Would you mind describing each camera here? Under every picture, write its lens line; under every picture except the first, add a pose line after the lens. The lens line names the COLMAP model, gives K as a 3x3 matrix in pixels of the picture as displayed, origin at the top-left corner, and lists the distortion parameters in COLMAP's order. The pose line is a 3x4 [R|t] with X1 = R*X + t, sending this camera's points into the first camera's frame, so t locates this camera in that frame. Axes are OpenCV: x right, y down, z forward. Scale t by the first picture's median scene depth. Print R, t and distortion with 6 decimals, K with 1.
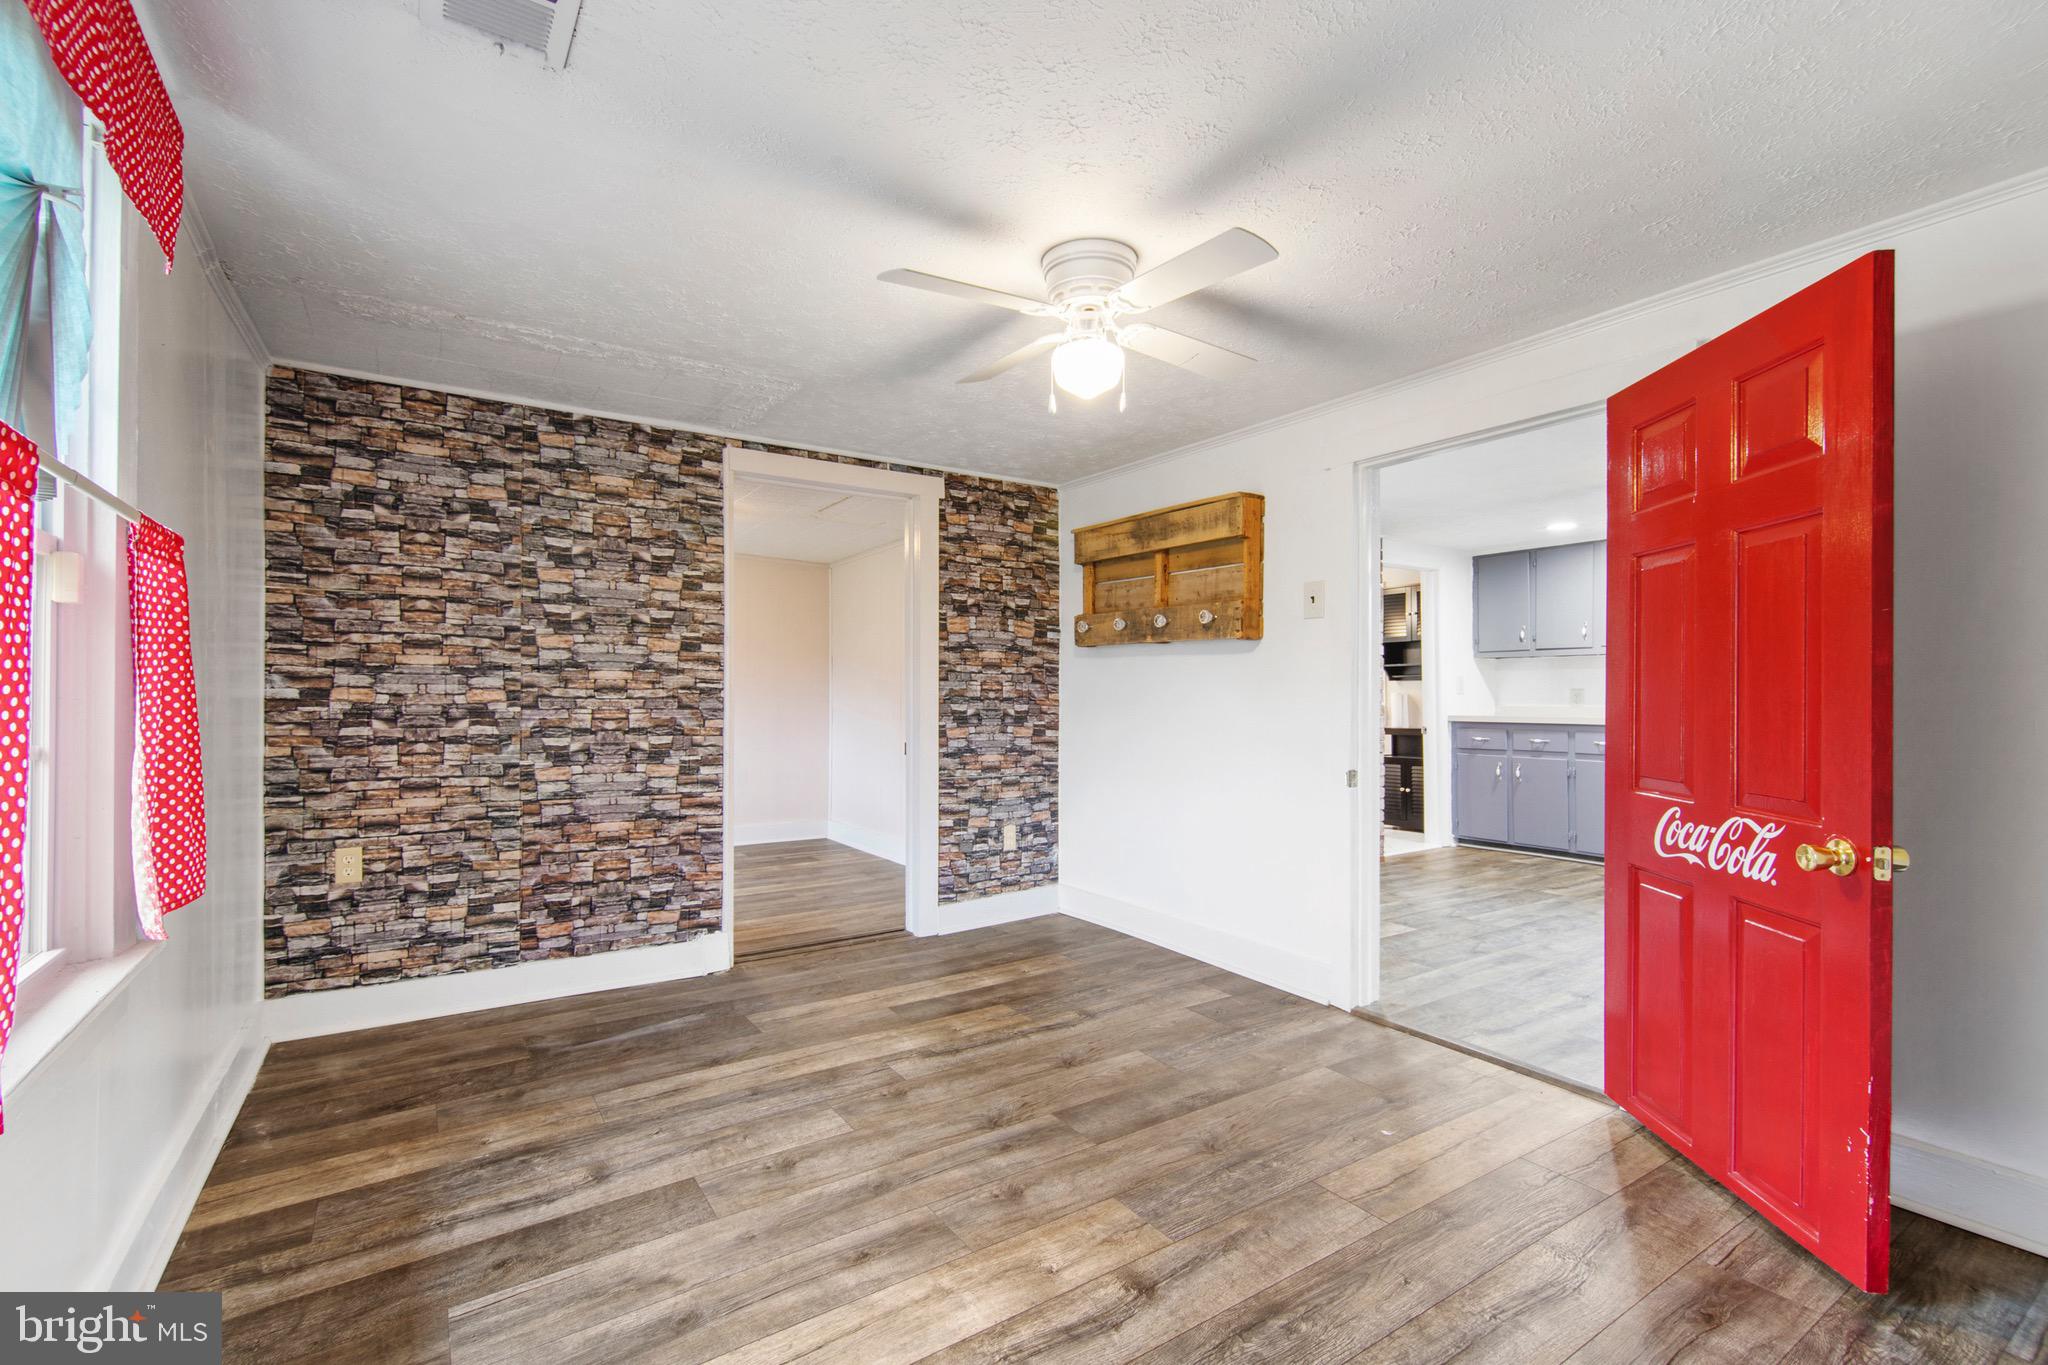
lens RADIAL K [[907.0, 0, 1019.9], [0, 907.0, 685.9], [0, 0, 1]] dist [0.019316, -0.005887]
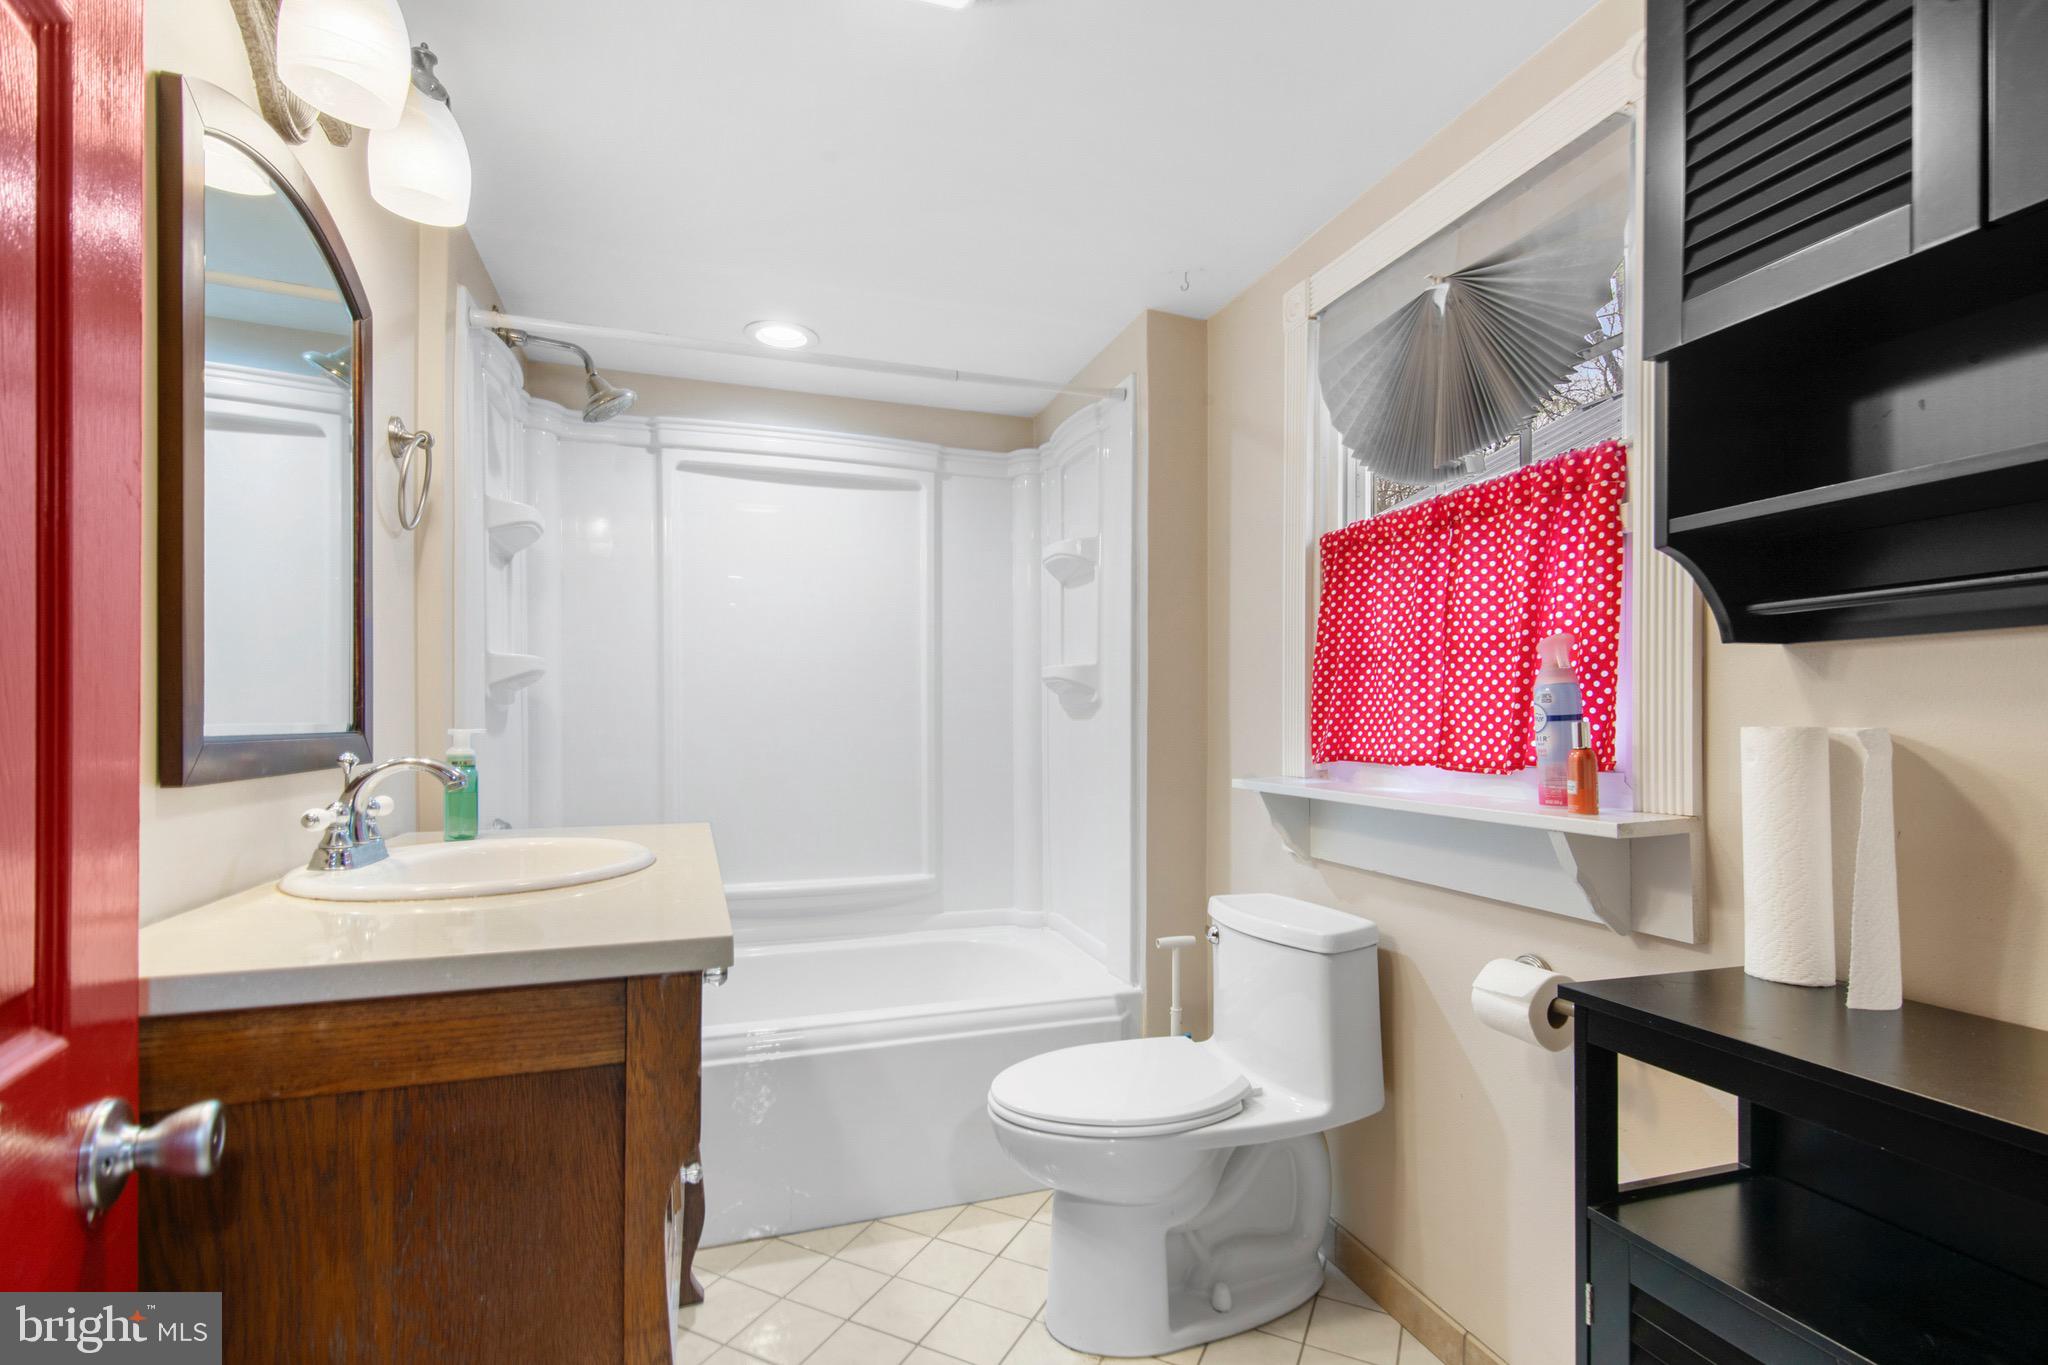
lens RADIAL K [[914.2, 0, 1019.0], [0, 914.2, 716.3], [0, 0, 1]] dist [0.015324, -0.007906]
pose [[0.964942, 0.002336, -0.262453, 0.752076], [0.001100, 0.999916, 0.012944, 0.007366], [0.262461, -0.012779, 0.964858, 1.852038]]
